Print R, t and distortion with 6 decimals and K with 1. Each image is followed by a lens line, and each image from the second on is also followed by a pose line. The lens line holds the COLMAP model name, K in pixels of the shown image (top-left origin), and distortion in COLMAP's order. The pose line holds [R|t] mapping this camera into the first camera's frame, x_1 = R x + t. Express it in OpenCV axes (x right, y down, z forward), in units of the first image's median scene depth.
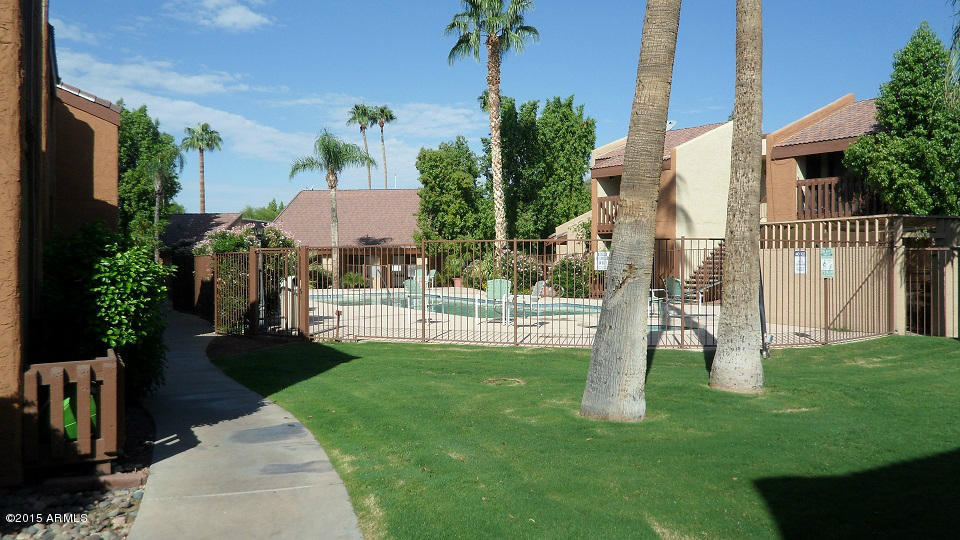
lens RADIAL K [[784.4, 0, 480.0], [0, 784.4, 270.0], [0, 0, 1]] dist [-0.012158, -0.012118]
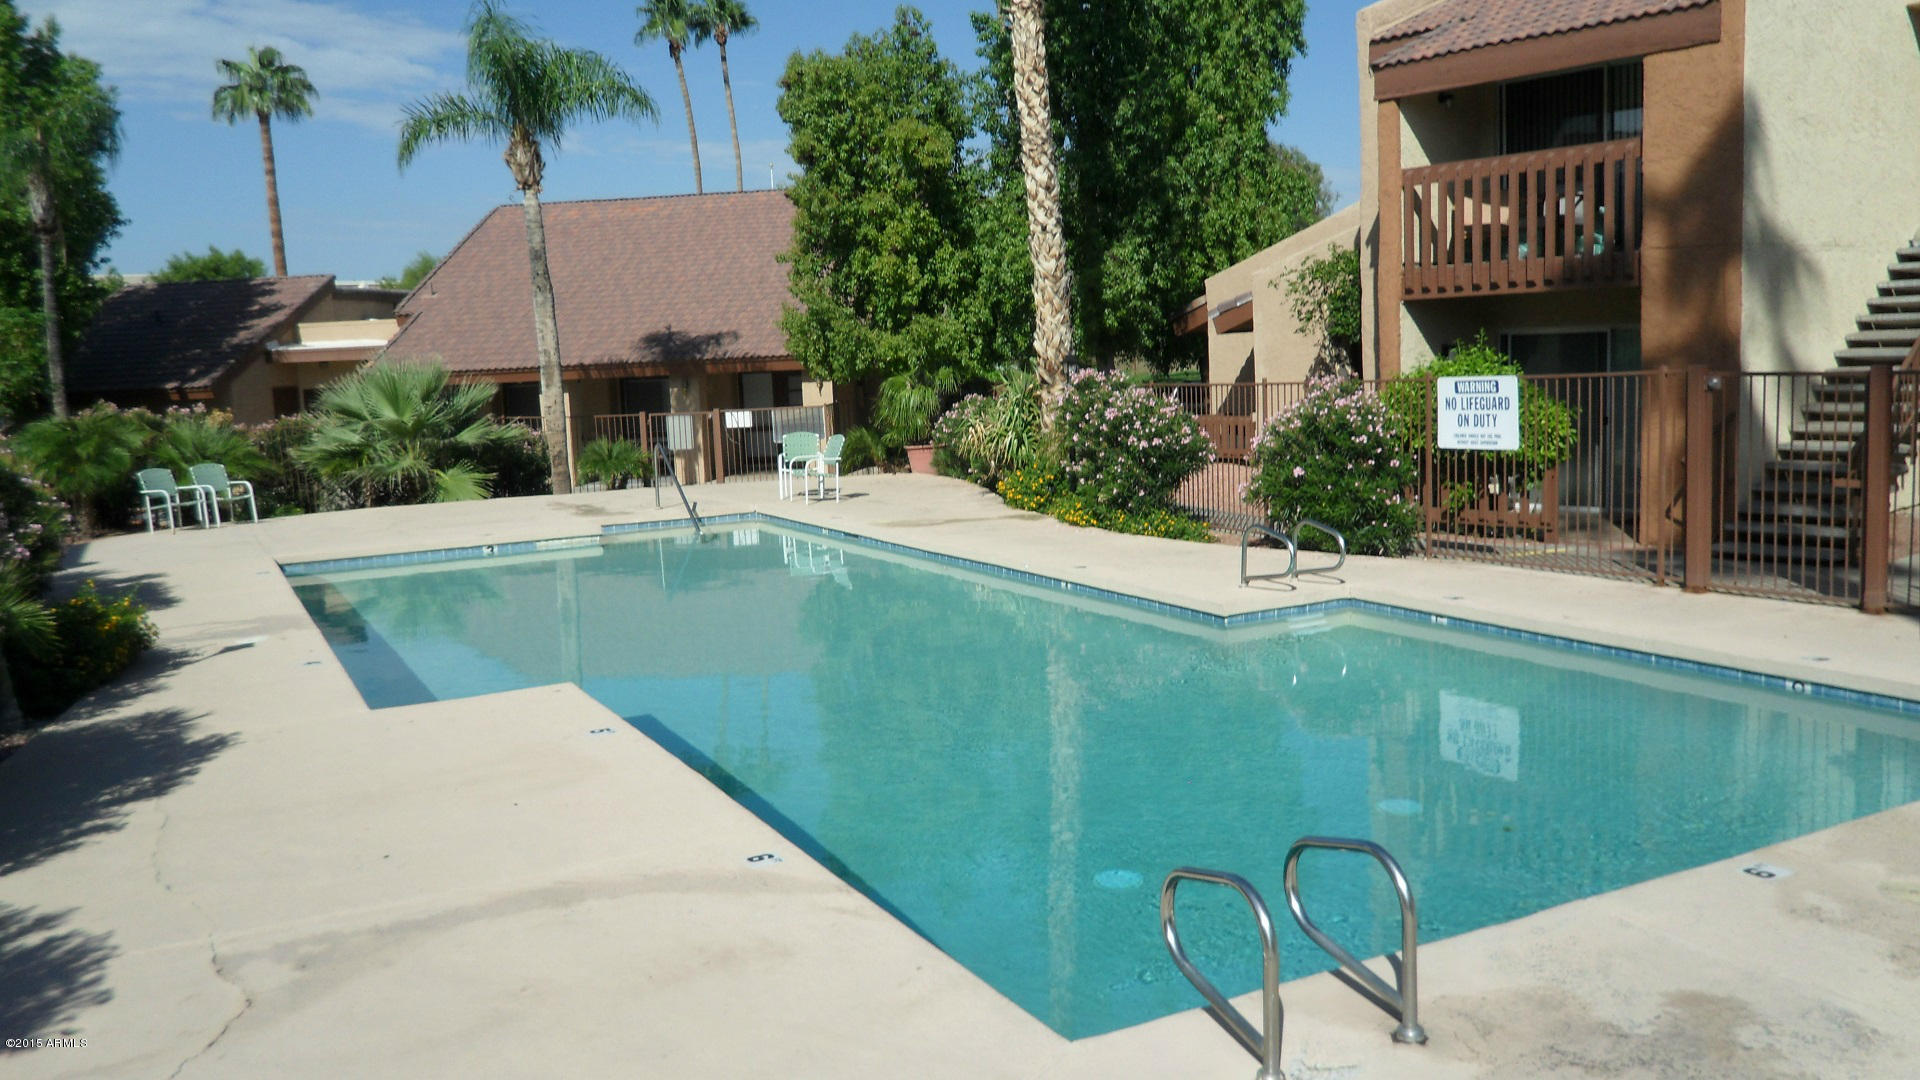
lens RADIAL K [[1568.7, 0, 960.0], [0, 1568.7, 540.0], [0, 0, 1]] dist [-0.012158, -0.012118]
pose [[0.999115, -0.040671, -0.010763, -0.005265], [0.041616, 0.992939, 0.111083, -0.022854], [0.006169, -0.111433, 0.993753, 0.327351]]
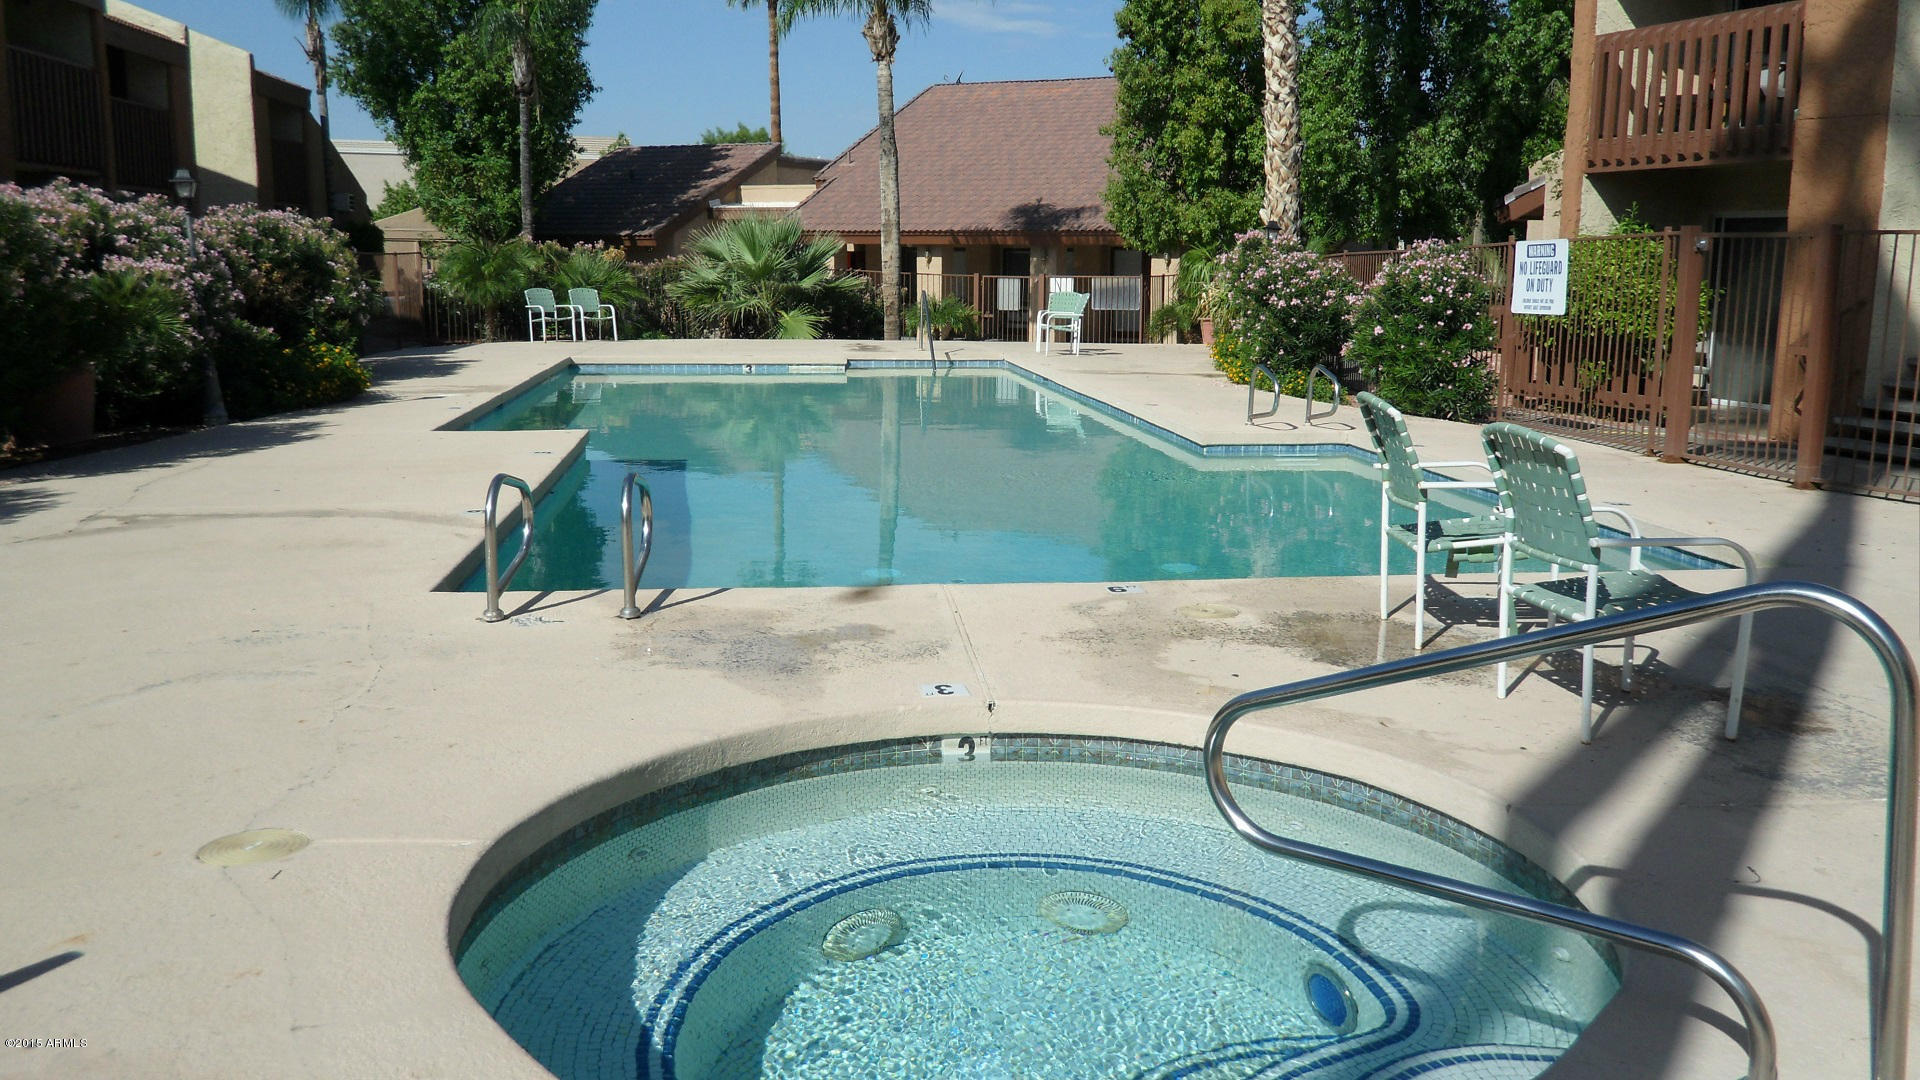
lens RADIAL K [[1568.7, 0, 960.0], [0, 1568.7, 540.0], [0, 0, 1]] dist [-0.012158, -0.012118]
pose [[0.937333, 0.071574, -0.341004, 0.108367], [-0.015094, 0.986097, 0.165482, -0.005601], [0.348108, -0.149964, 0.925382, 0.307943]]
